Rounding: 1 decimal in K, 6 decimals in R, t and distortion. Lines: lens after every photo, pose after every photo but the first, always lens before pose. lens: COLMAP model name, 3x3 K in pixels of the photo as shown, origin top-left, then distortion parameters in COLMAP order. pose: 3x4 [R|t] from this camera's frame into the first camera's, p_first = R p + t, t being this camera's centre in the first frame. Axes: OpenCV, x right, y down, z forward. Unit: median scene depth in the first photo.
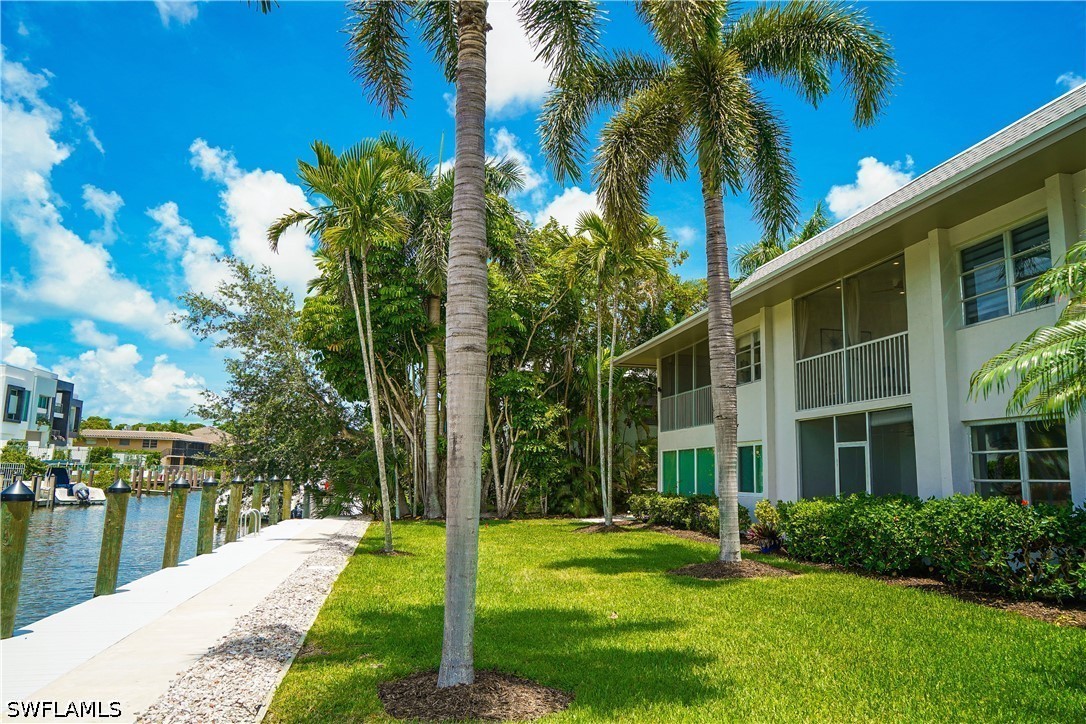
lens RADIAL K [[714.5, 0, 548.0], [0, 714.5, 366.6], [0, 0, 1]] dist [-0.012739, 0.007099]
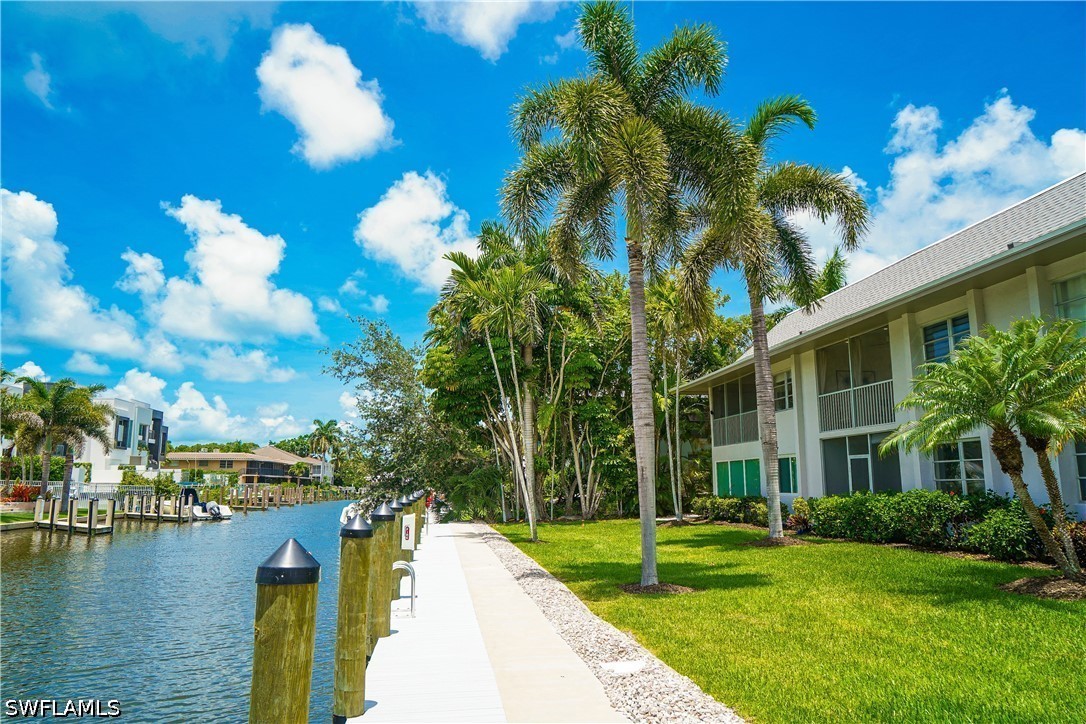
lens RADIAL K [[714.5, 0, 546.0], [0, 714.5, 365.9], [0, 0, 1]] dist [-0.012739, 0.007099]
pose [[0.998255, -0.034640, -0.047817, -0.090923], [0.034012, 0.999325, -0.013890, -0.054177], [0.048266, 0.012240, 0.998760, -0.334162]]
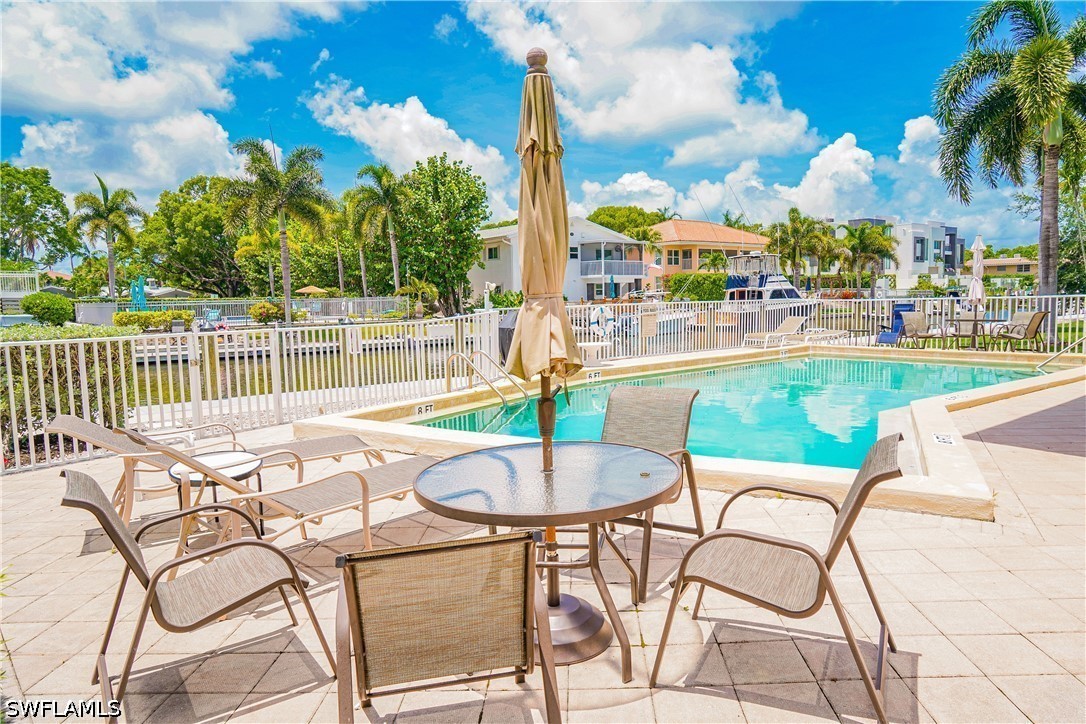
lens RADIAL K [[714.5, 0, 544.2], [0, 714.5, 366.3], [0, 0, 1]] dist [-0.012739, 0.007099]
pose [[0.441585, 0.049206, -0.895869, 0.829493], [0.171431, 0.975472, 0.138079, -0.172643], [0.880690, -0.214553, 0.422318, -1.246804]]
